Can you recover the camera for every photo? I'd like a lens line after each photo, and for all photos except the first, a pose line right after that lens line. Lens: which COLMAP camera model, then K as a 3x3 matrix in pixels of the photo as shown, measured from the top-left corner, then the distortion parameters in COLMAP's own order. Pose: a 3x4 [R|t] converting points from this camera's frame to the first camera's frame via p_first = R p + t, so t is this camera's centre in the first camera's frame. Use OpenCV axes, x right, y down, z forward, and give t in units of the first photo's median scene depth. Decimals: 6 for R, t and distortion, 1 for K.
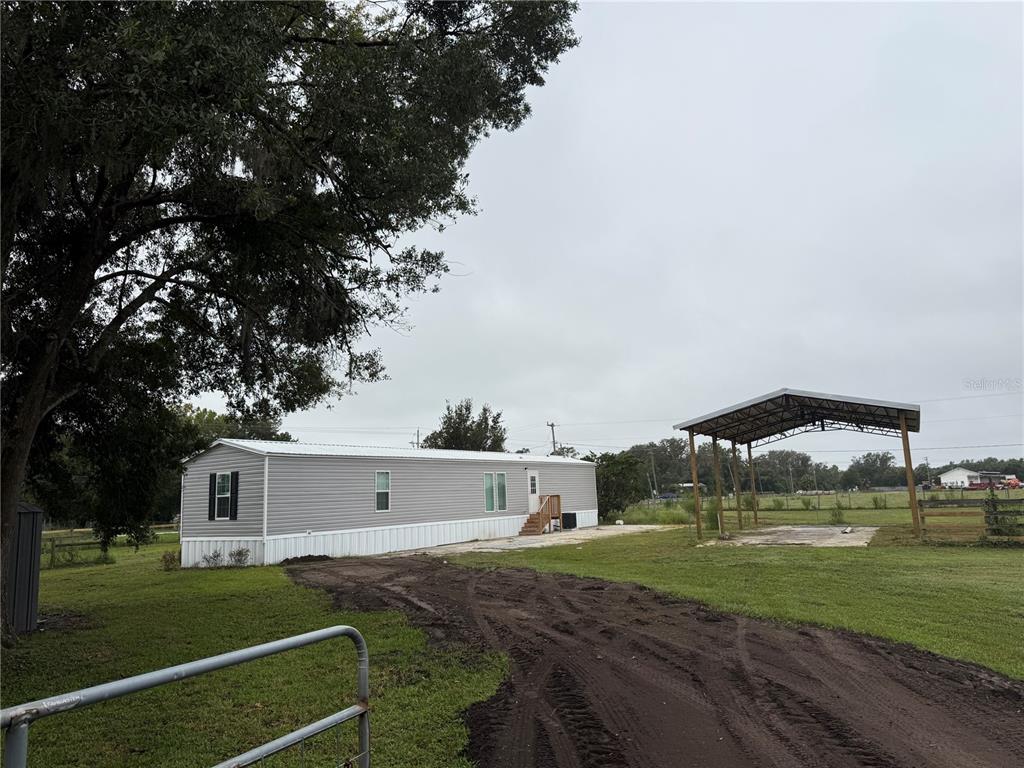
lens RADIAL K [[717.0, 0, 502.4], [0, 717.0, 374.3], [0, 0, 1]] dist [0.053699, -0.060911]
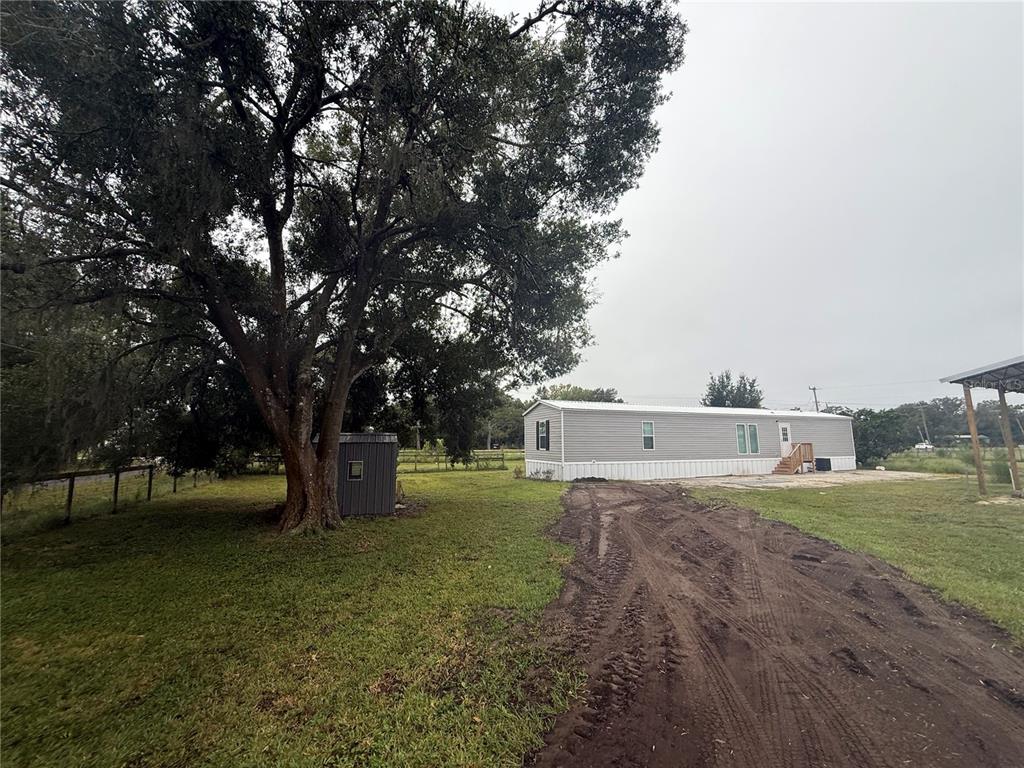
lens RADIAL K [[405.6, 0, 506.7], [0, 405.6, 380.7], [0, 0, 1]] dist [-0.001111, 0.000184]
pose [[0.828433, -0.045187, -0.558262, 0.040246], [0.063708, 0.997874, 0.013769, 0.020650], [0.556453, -0.046972, 0.829551, 0.149249]]
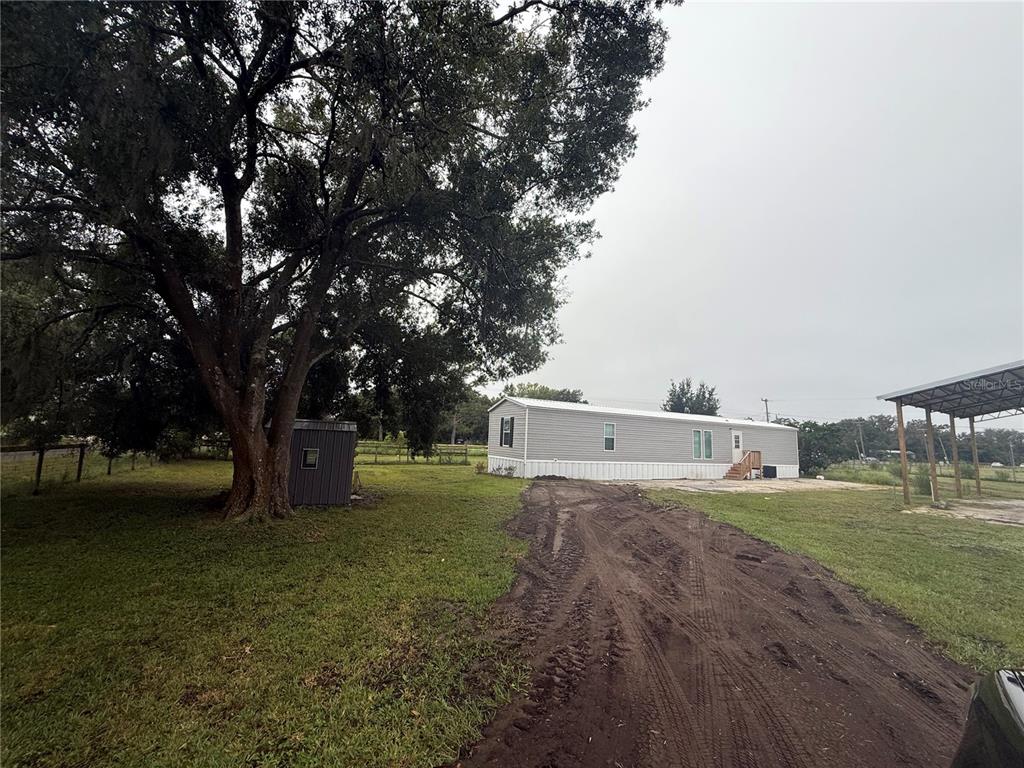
lens RADIAL K [[405.6, 0, 506.8], [0, 405.6, 381.0], [0, 0, 1]] dist [-0.001111, 0.000184]
pose [[0.870532, 0.006418, -0.492069, 0.040947], [0.006460, 0.999680, 0.024468, 0.022762], [0.492069, -0.024479, 0.870212, 0.151906]]
